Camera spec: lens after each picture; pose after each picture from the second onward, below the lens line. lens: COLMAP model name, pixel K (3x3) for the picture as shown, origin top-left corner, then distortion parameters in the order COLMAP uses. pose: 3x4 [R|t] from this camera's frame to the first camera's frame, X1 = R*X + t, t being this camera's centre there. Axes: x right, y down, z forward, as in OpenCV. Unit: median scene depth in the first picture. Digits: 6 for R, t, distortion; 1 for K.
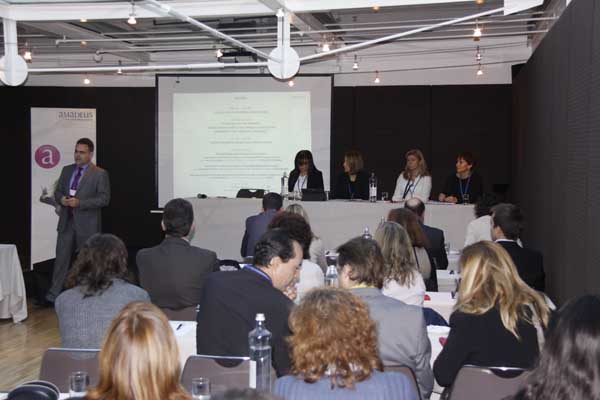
lens RADIAL K [[970.7, 0, 284.0], [0, 970.7, 184.0], [0, 0, 1]] dist [0.161921, 0.000000]
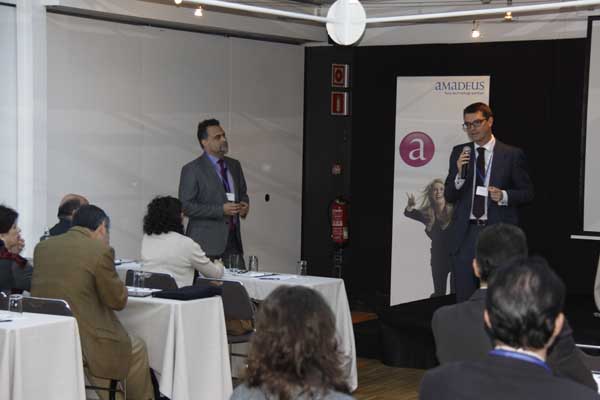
lens RADIAL K [[1404.2, 0, 307.8], [0, 1404.2, 212.2], [0, 0, 1]] dist [0.596285, 0.000000]
pose [[0.918931, 0.029942, -0.393281, 0.073789], [-0.021646, 0.999440, 0.025512, -0.007795], [0.393824, -0.014930, 0.919064, 0.075731]]
